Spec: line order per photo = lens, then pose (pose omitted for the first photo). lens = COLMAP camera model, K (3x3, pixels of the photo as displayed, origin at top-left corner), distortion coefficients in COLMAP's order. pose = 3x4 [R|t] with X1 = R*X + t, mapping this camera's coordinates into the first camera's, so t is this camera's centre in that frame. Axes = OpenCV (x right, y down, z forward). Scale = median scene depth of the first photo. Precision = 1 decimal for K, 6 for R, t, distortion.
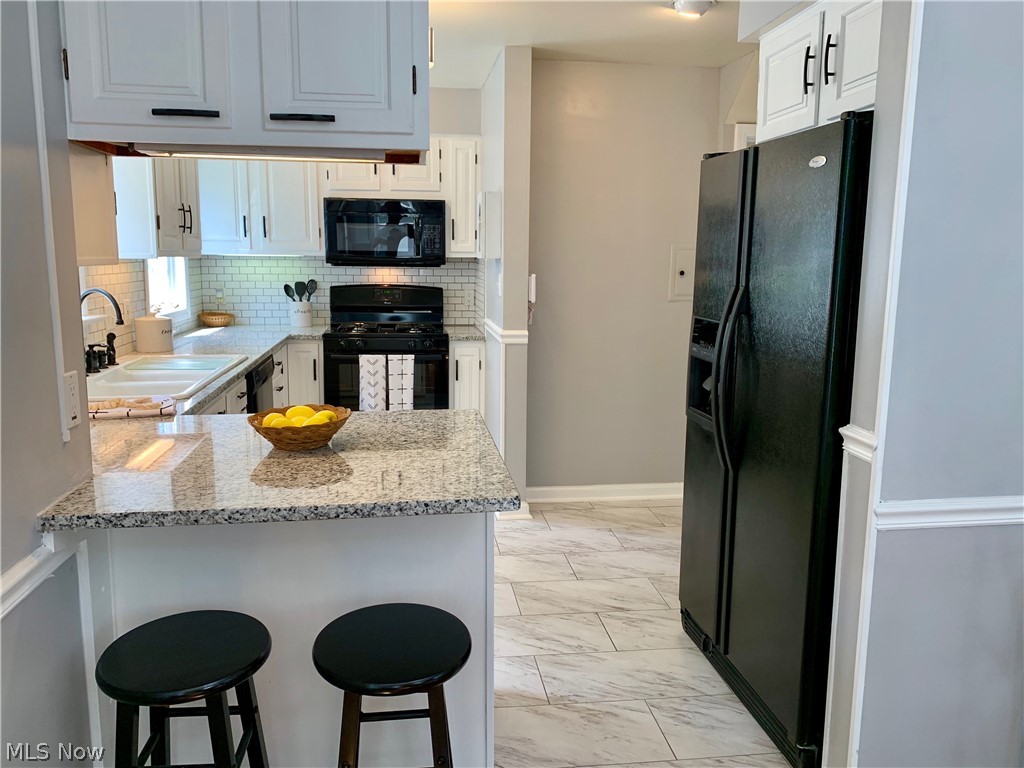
lens RADIAL K [[784.4, 0, 512.0], [0, 784.4, 384.0], [0, 0, 1]] dist [0.015485, -0.000664]
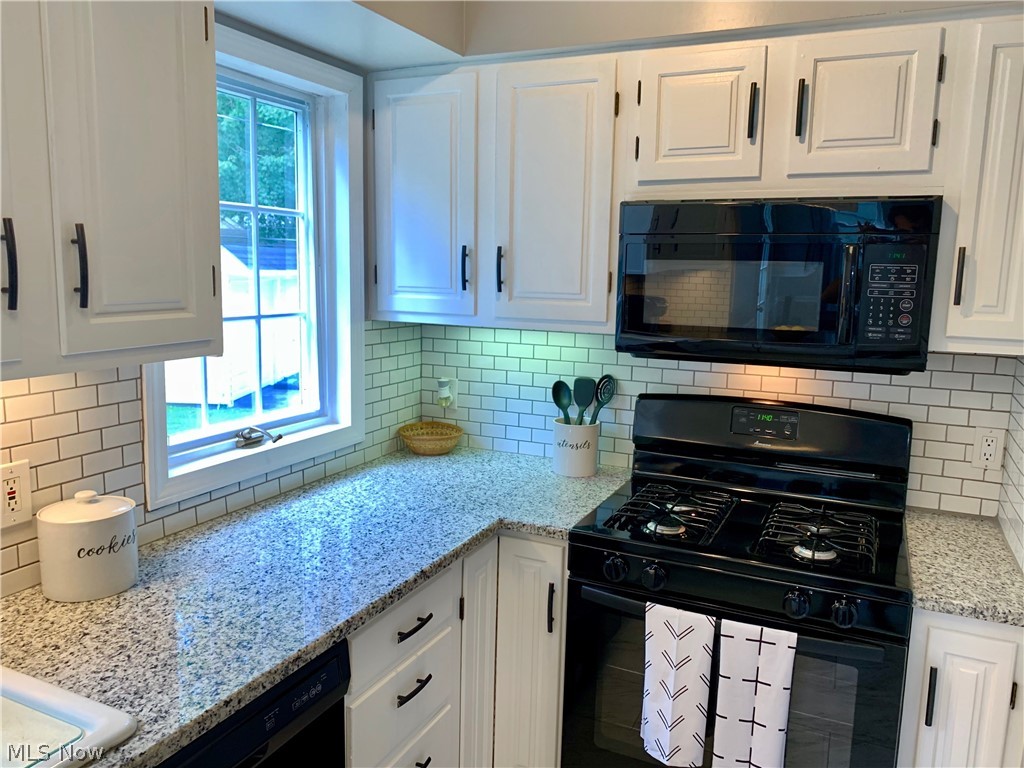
lens RADIAL K [[784.4, 0, 512.0], [0, 784.4, 384.0], [0, 0, 1]] dist [0.015485, -0.000664]
pose [[0.838937, 0.085910, -0.537405, -0.049082], [-0.097385, 0.995222, 0.007070, -0.131371], [0.535444, 0.046404, 0.843295, 0.594469]]
